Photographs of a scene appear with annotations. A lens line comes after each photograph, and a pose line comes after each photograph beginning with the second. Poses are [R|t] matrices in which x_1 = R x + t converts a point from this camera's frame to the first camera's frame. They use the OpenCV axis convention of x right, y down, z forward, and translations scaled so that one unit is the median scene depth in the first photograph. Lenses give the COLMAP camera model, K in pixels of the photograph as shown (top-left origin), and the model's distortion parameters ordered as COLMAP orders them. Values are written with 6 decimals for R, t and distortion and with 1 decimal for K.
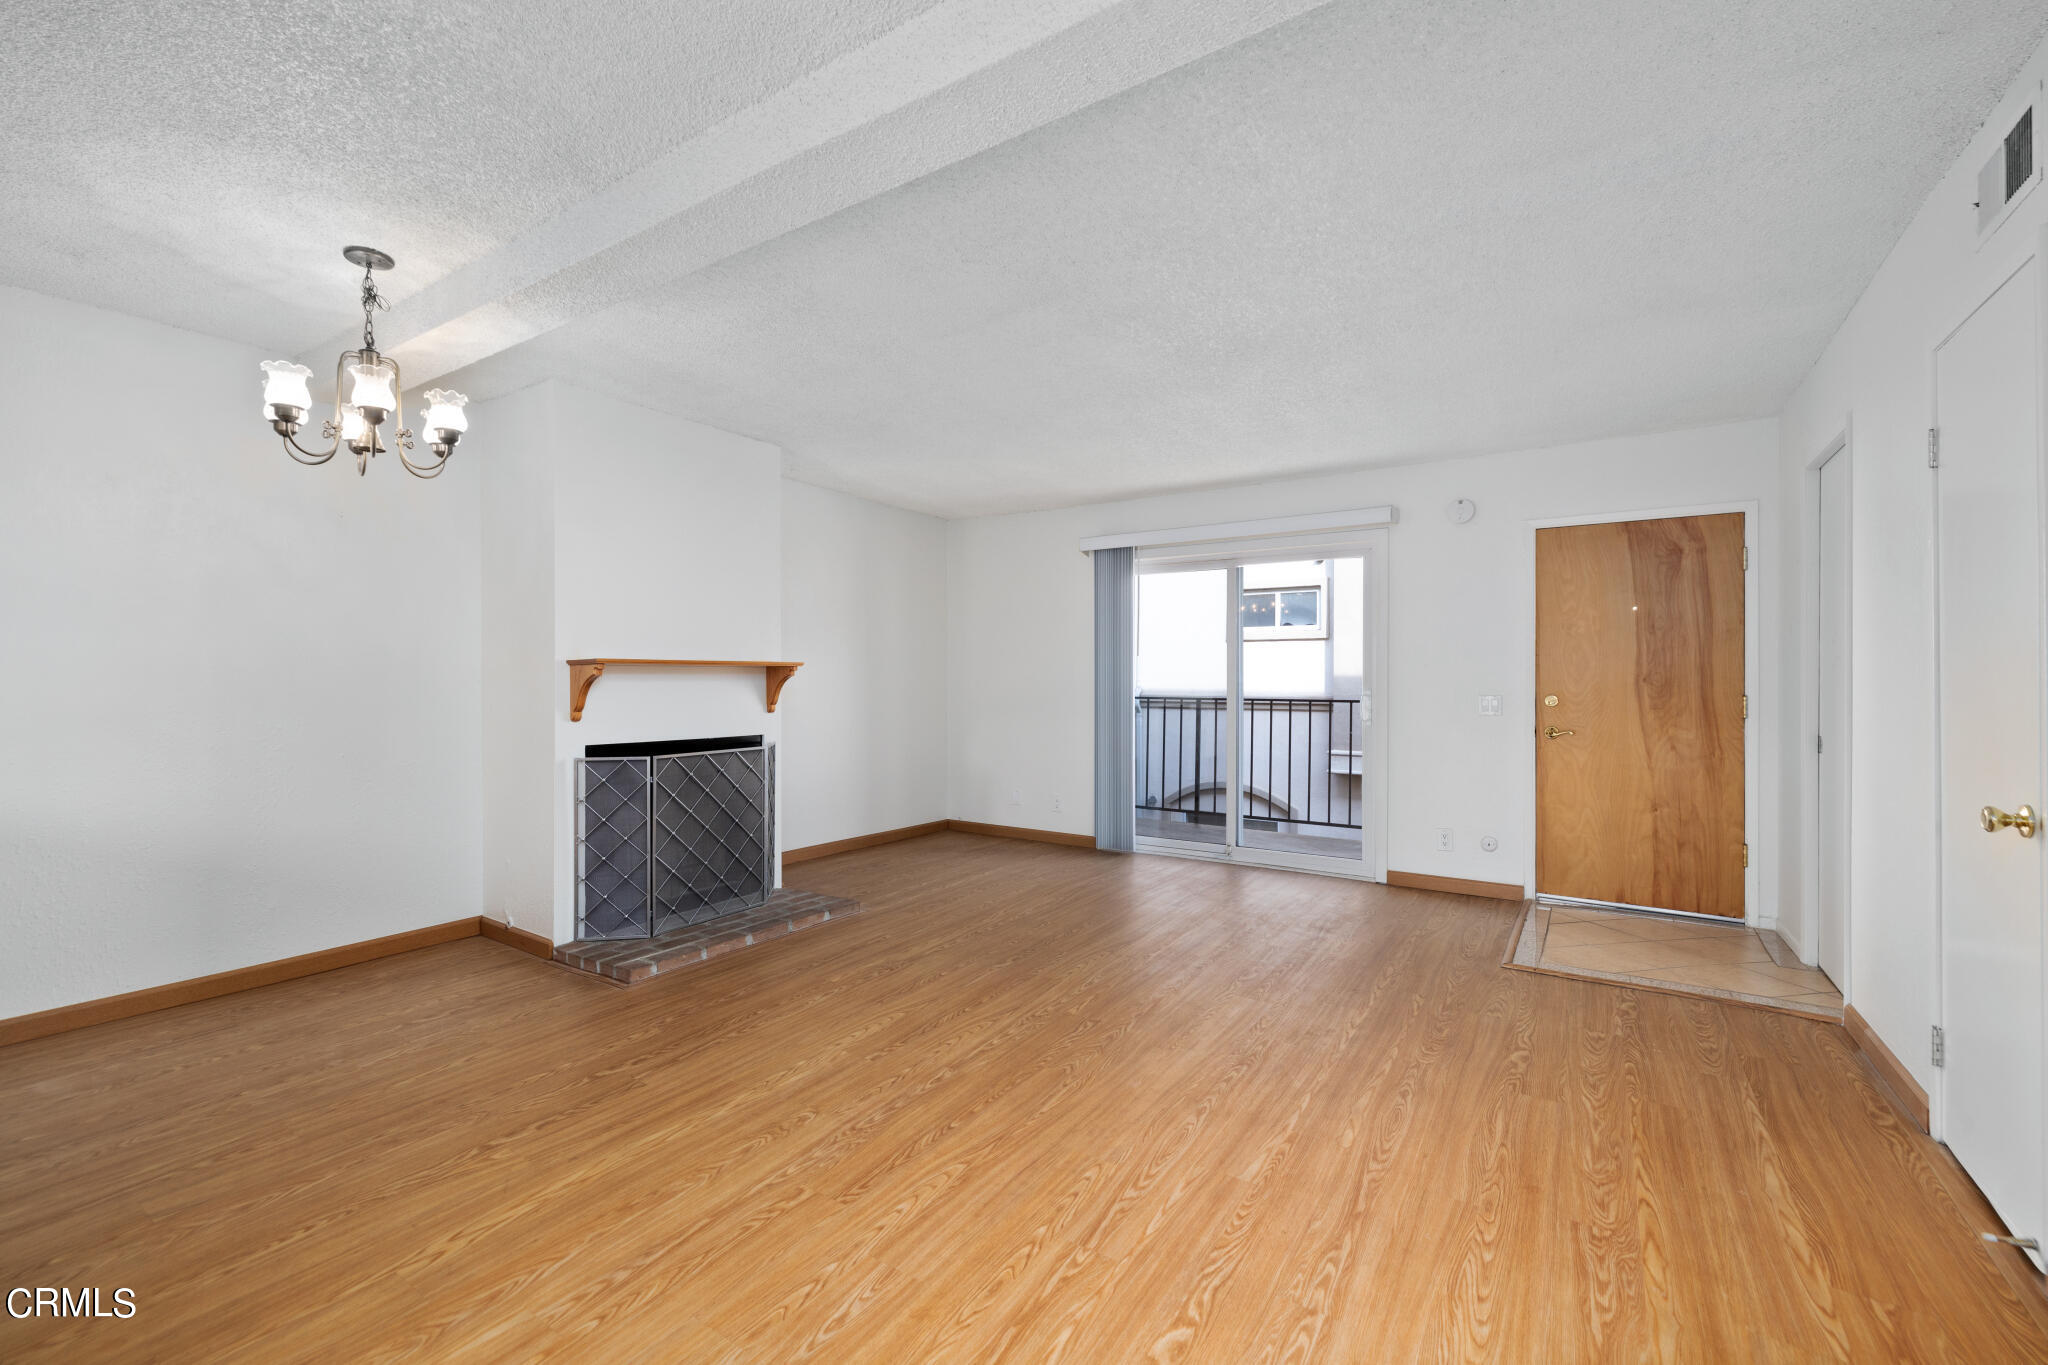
lens RADIAL K [[862.7, 0, 1030.4], [0, 862.7, 680.4], [0, 0, 1]] dist [0.001581, 0.000953]
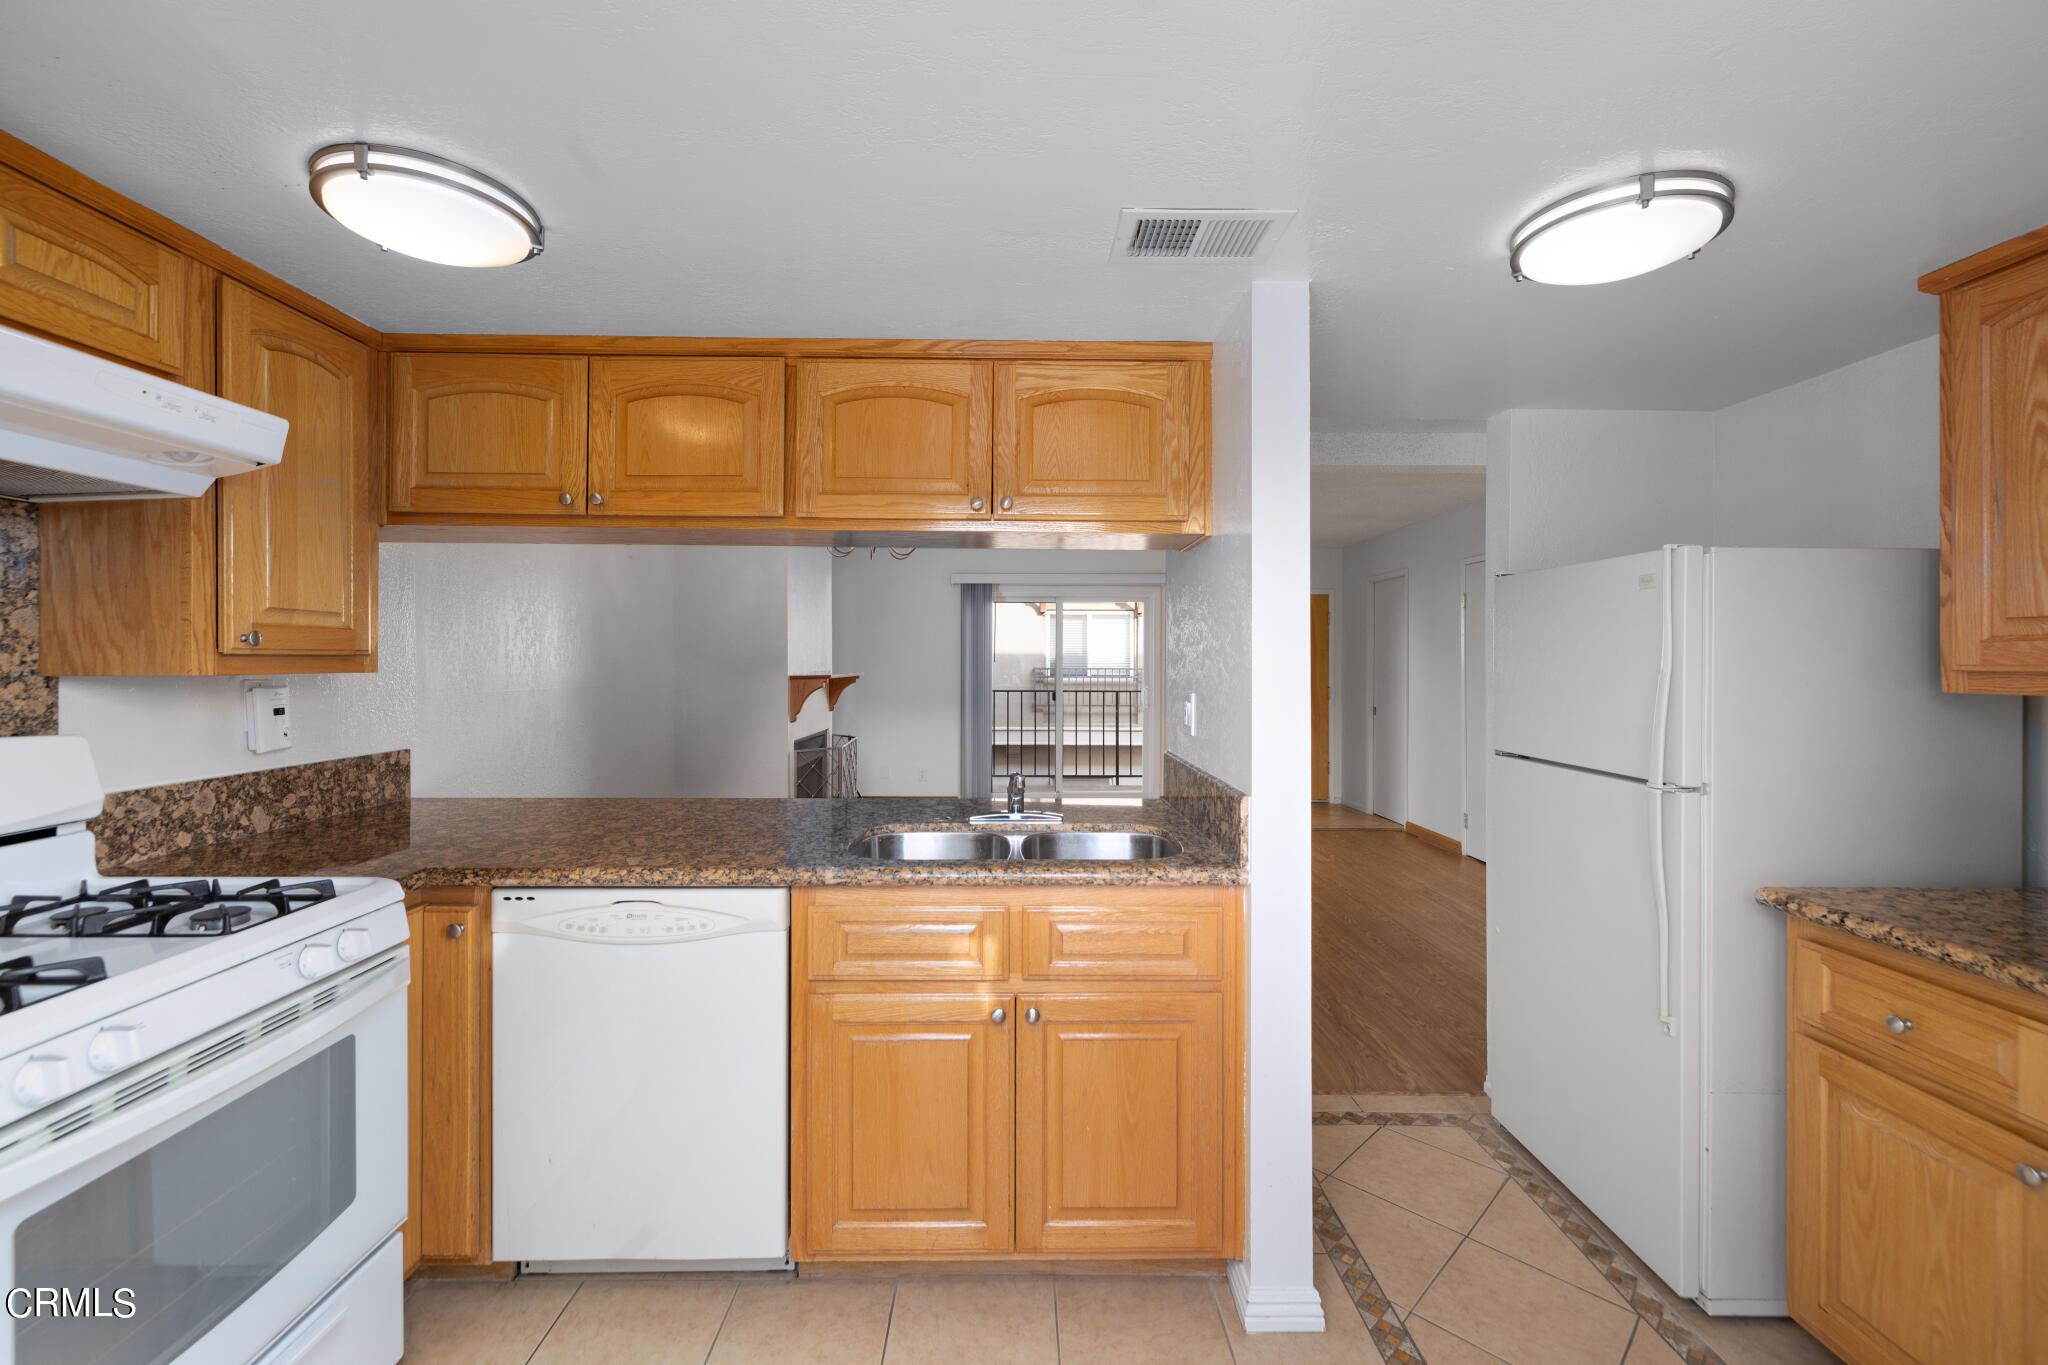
lens RADIAL K [[862.7, 0, 1036.5], [0, 862.7, 663.6], [0, 0, 1]] dist [0.001581, 0.000953]
pose [[0.830990, 0.003510, 0.556276, -0.903016], [-0.002229, 0.999993, -0.002980, -0.038811], [-0.556283, 0.001236, 0.830992, -0.290909]]
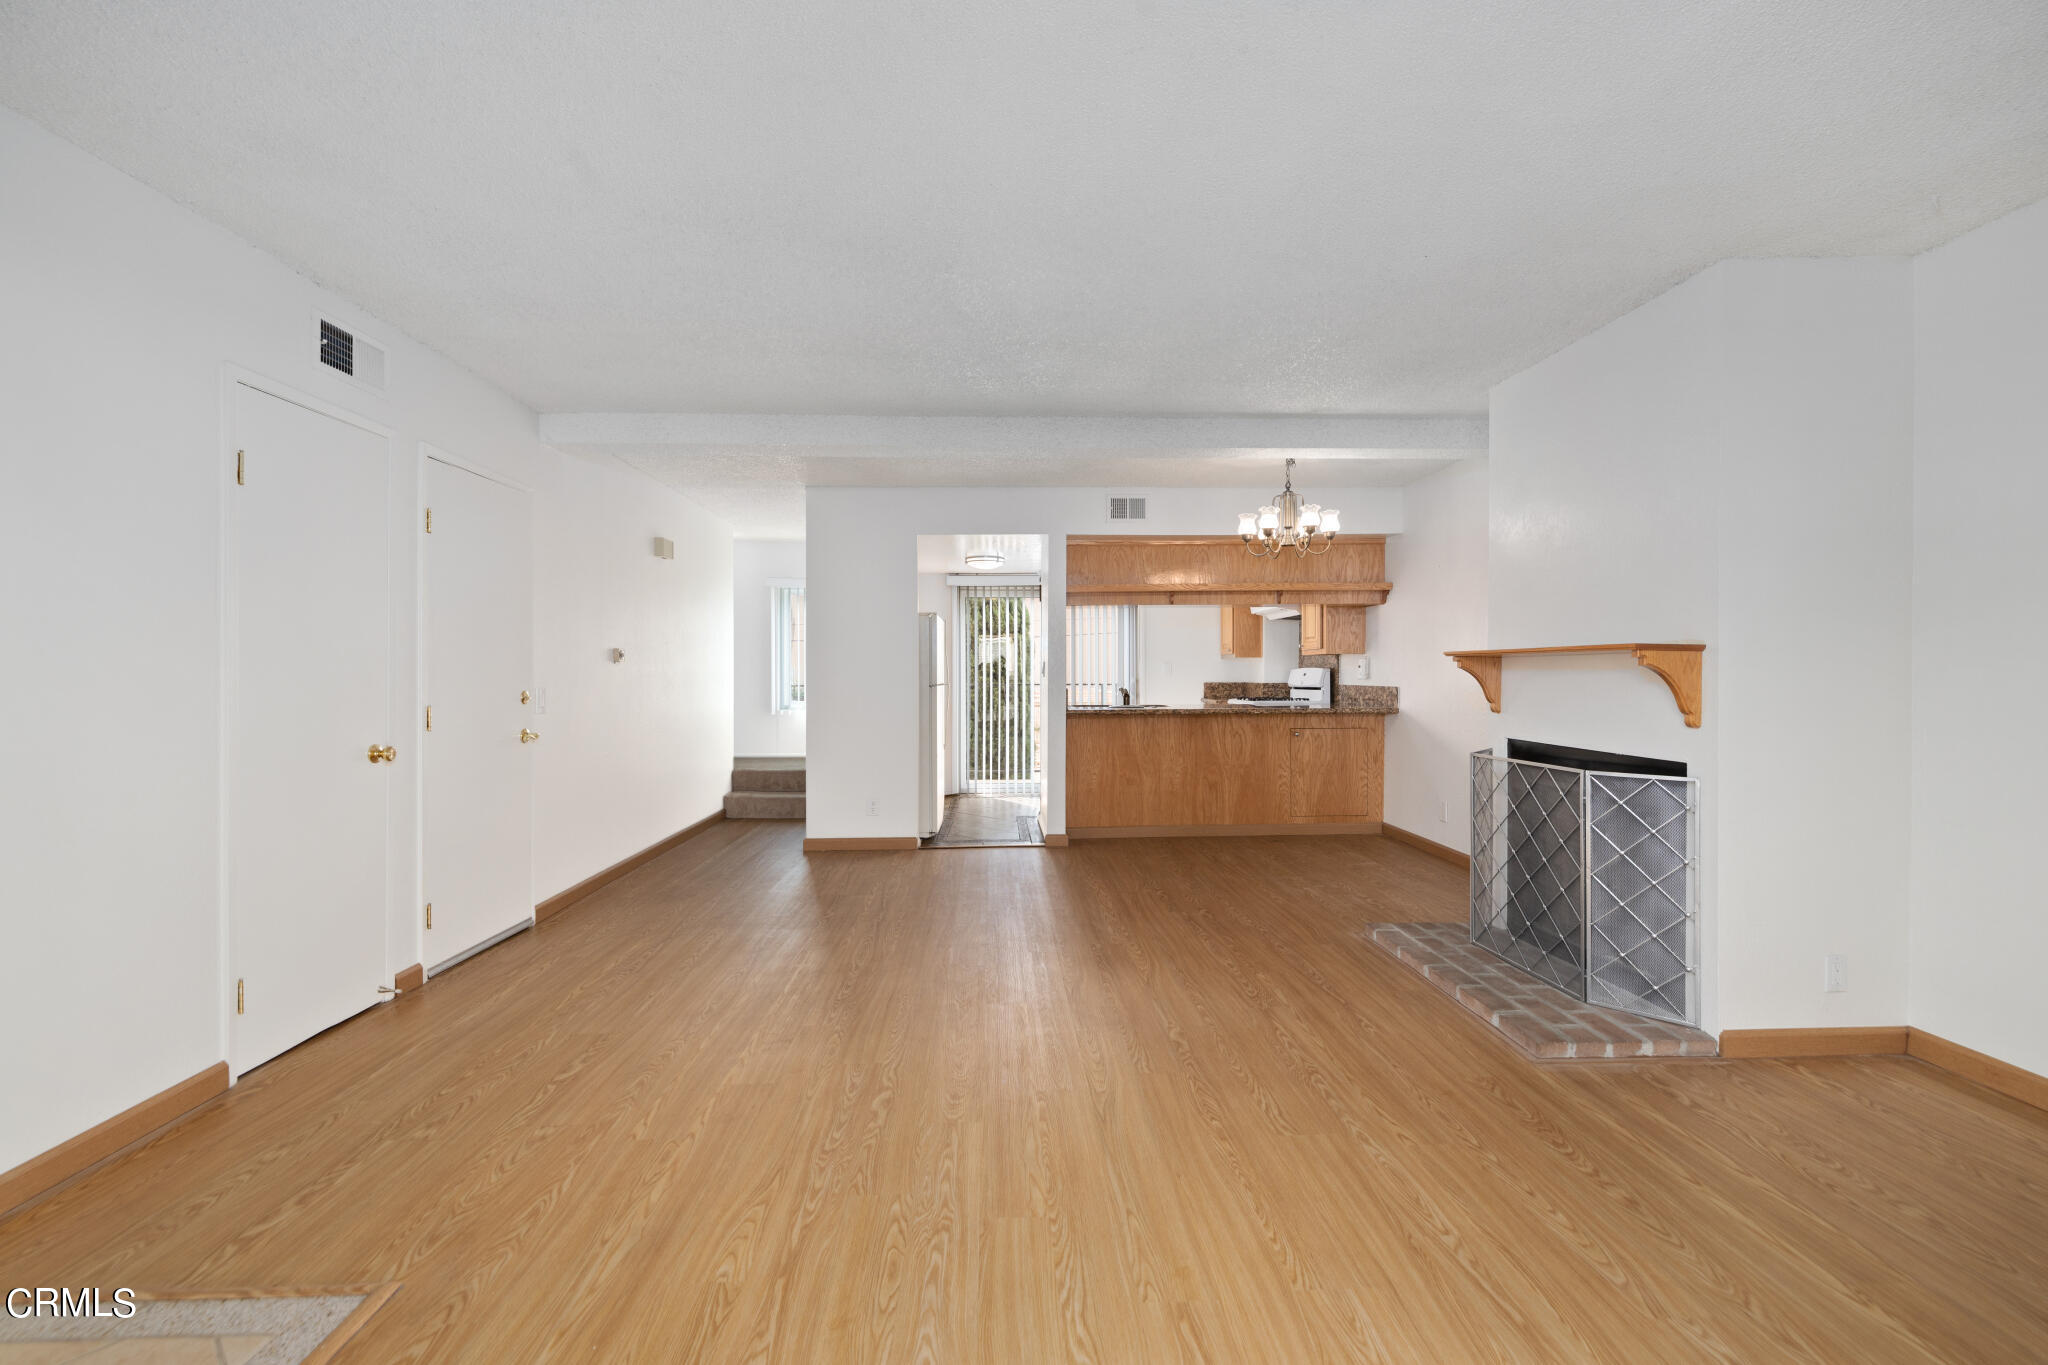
lens RADIAL K [[862.7, 0, 1023.8], [0, 862.7, 681.0], [0, 0, 1]] dist [0.001581, 0.000953]
pose [[-0.819017, 0.006758, -0.573730, 0.477364], [-0.000295, 0.999926, 0.012199, -0.002154], [0.573770, 0.010160, -0.818954, 1.402977]]
